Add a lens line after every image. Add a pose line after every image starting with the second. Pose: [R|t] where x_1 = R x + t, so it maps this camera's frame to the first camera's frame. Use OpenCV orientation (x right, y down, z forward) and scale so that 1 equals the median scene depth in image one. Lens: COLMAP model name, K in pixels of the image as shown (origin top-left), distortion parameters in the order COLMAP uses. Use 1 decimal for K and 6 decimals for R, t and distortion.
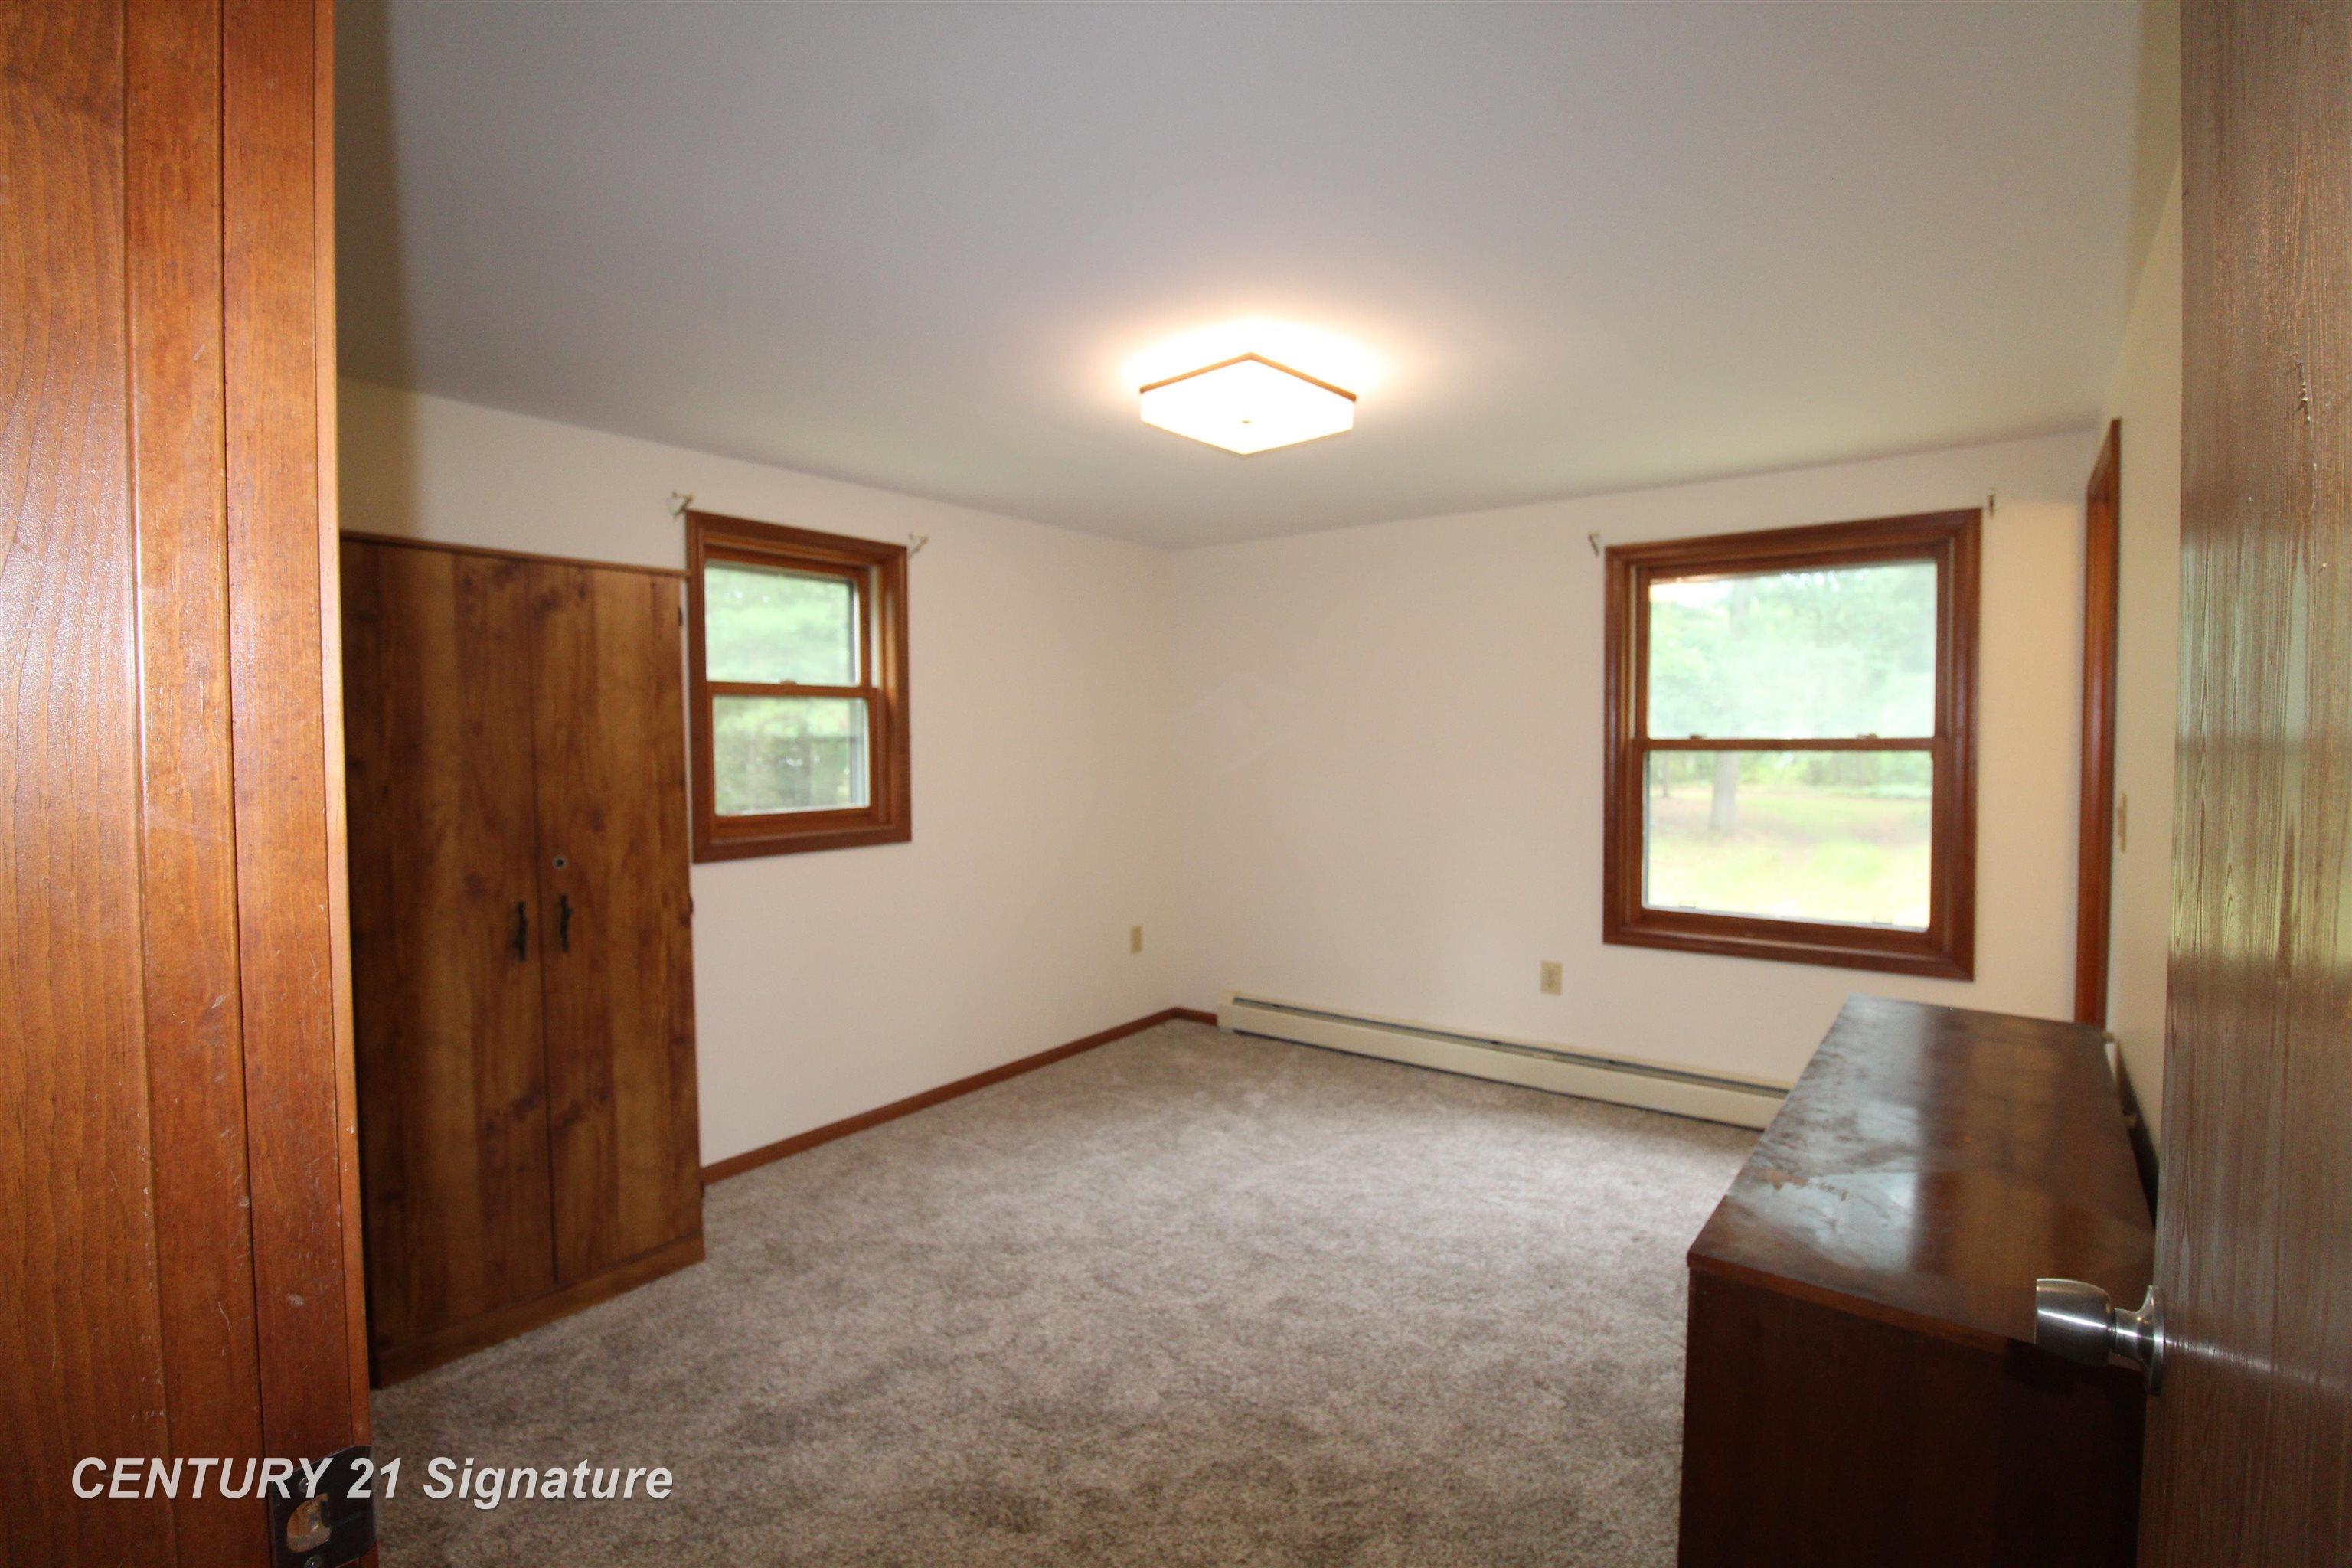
lens RADIAL K [[1156.9, 0, 1174.4], [0, 1156.9, 775.4], [0, 0, 1]] dist [-0.005530, -0.001658]
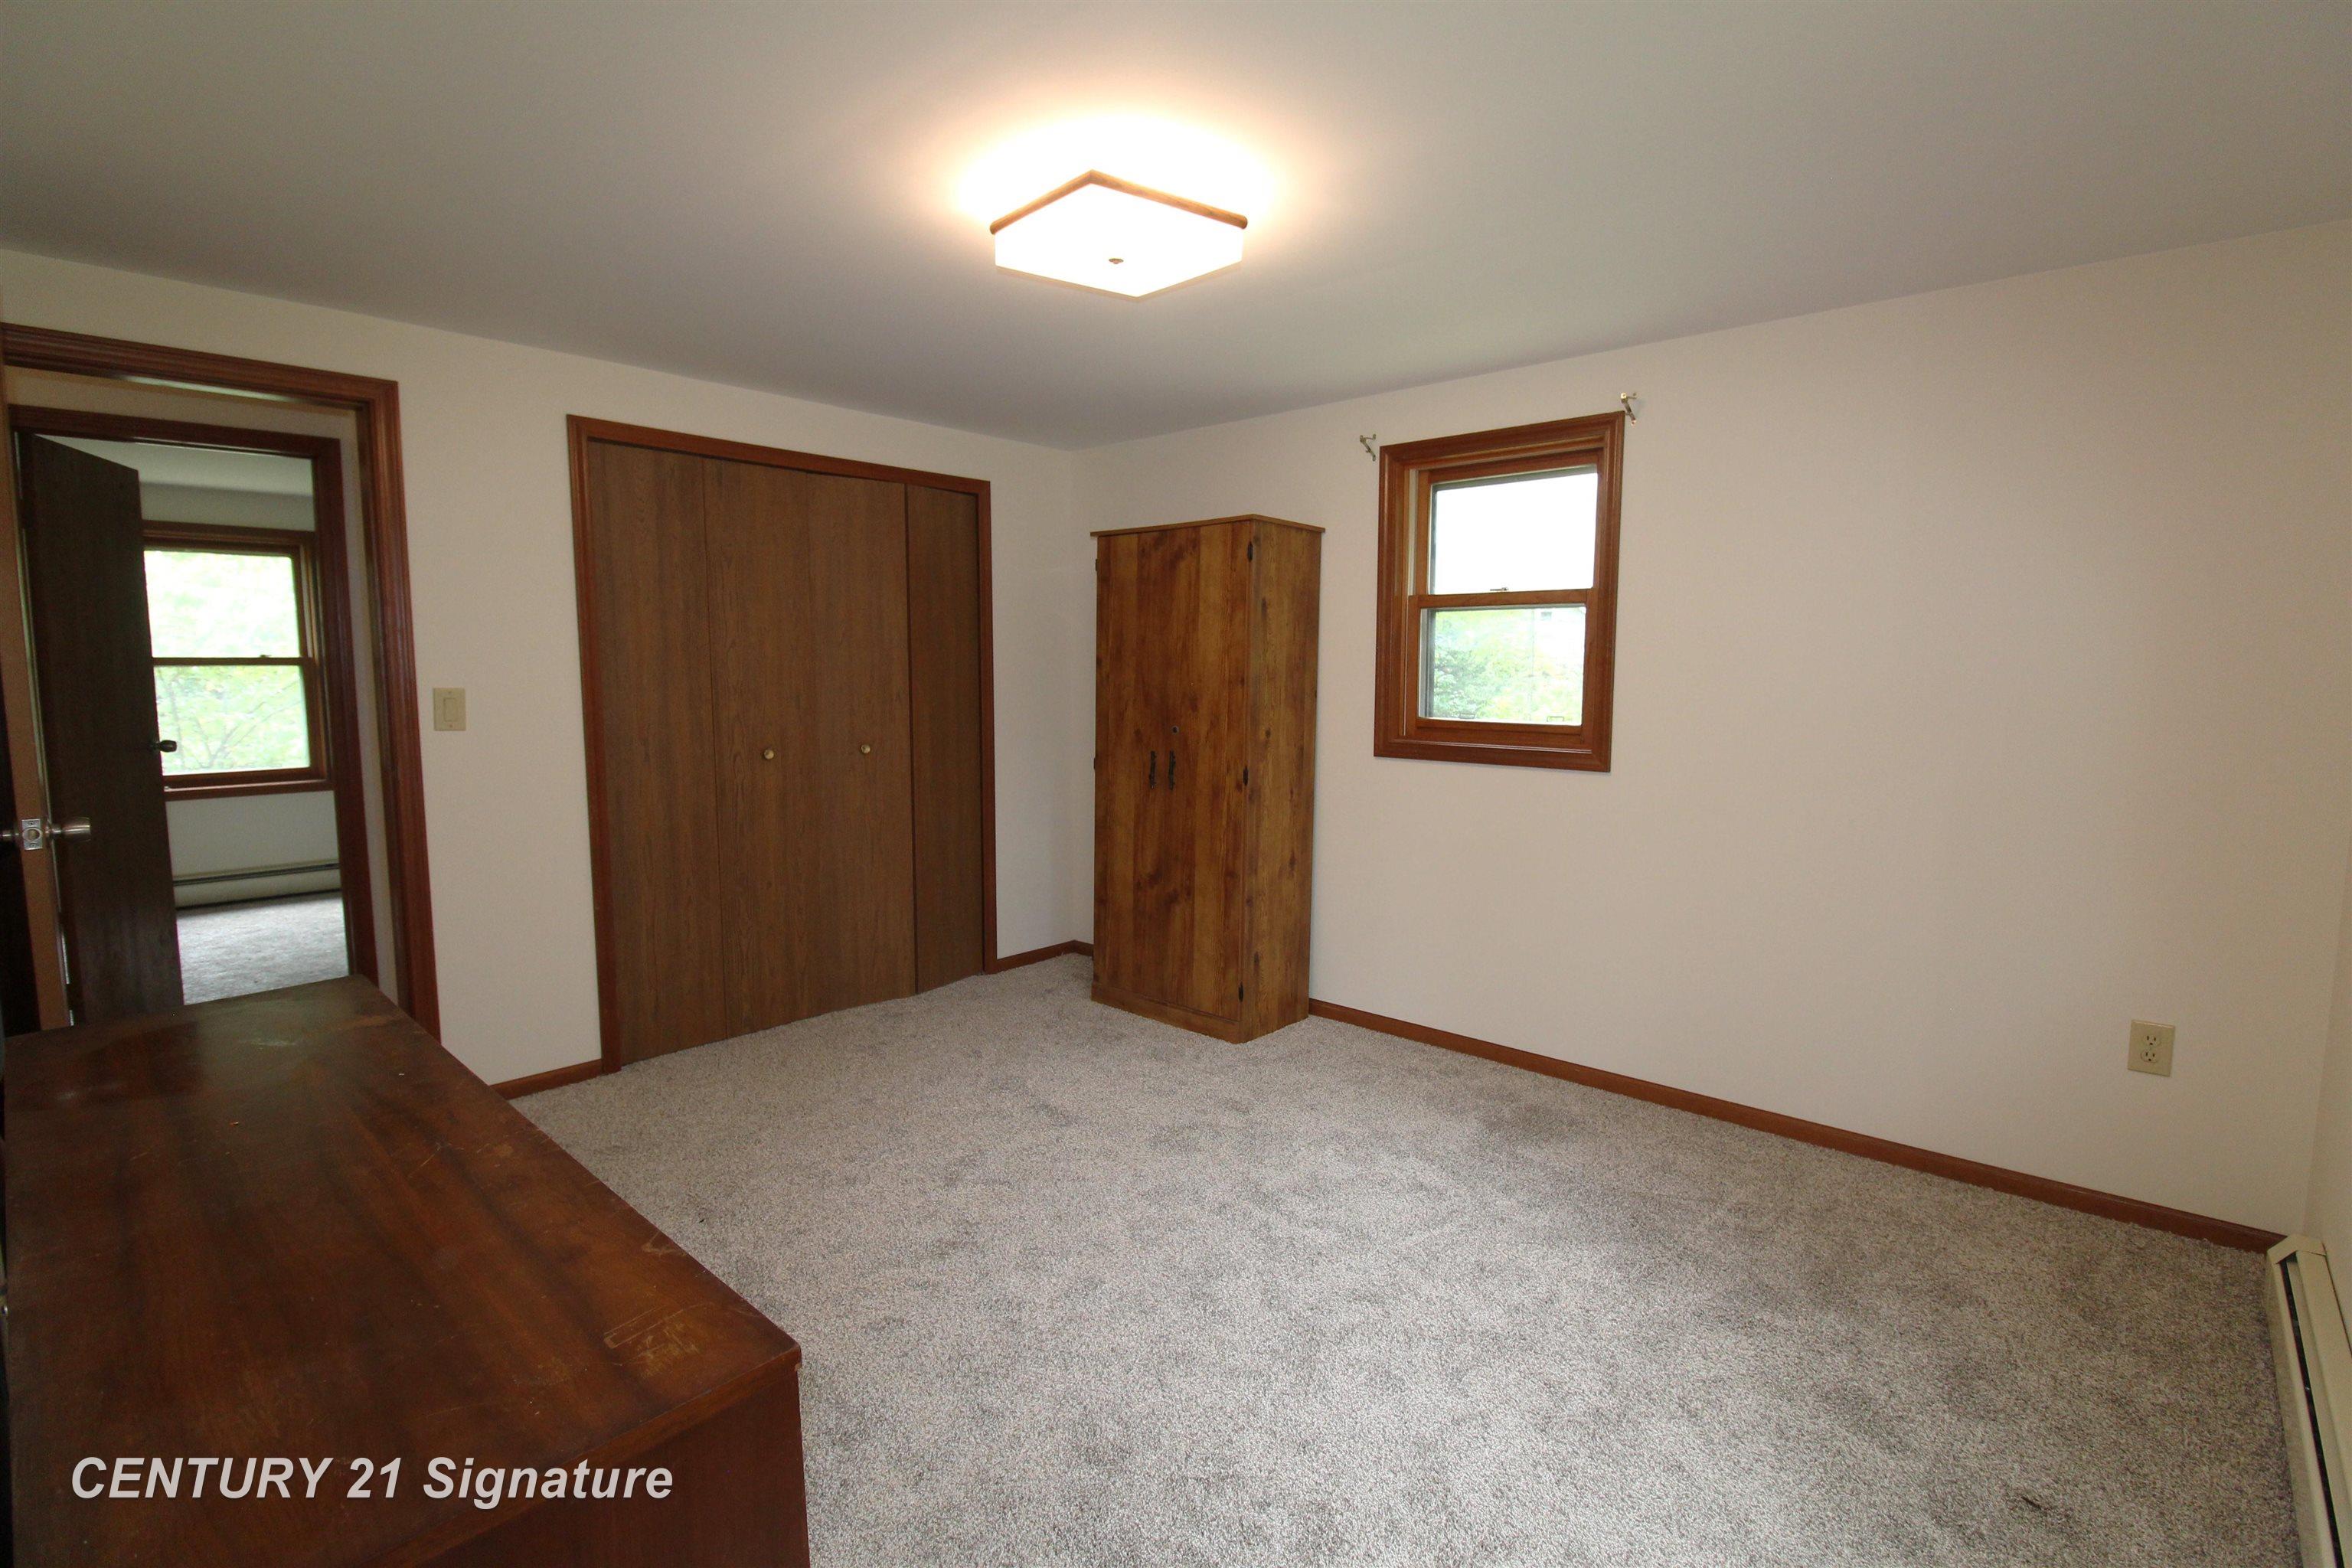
lens RADIAL K [[1097.4, 0, 1174.5], [0, 1097.4, 785.9], [0, 0, 1]] dist [-0.009527, -0.001199]
pose [[-0.099347, 0.118295, -0.987996, 0.867333], [-0.036714, 0.991796, 0.122442, -0.026603], [0.994375, 0.048437, -0.094189, 1.106959]]
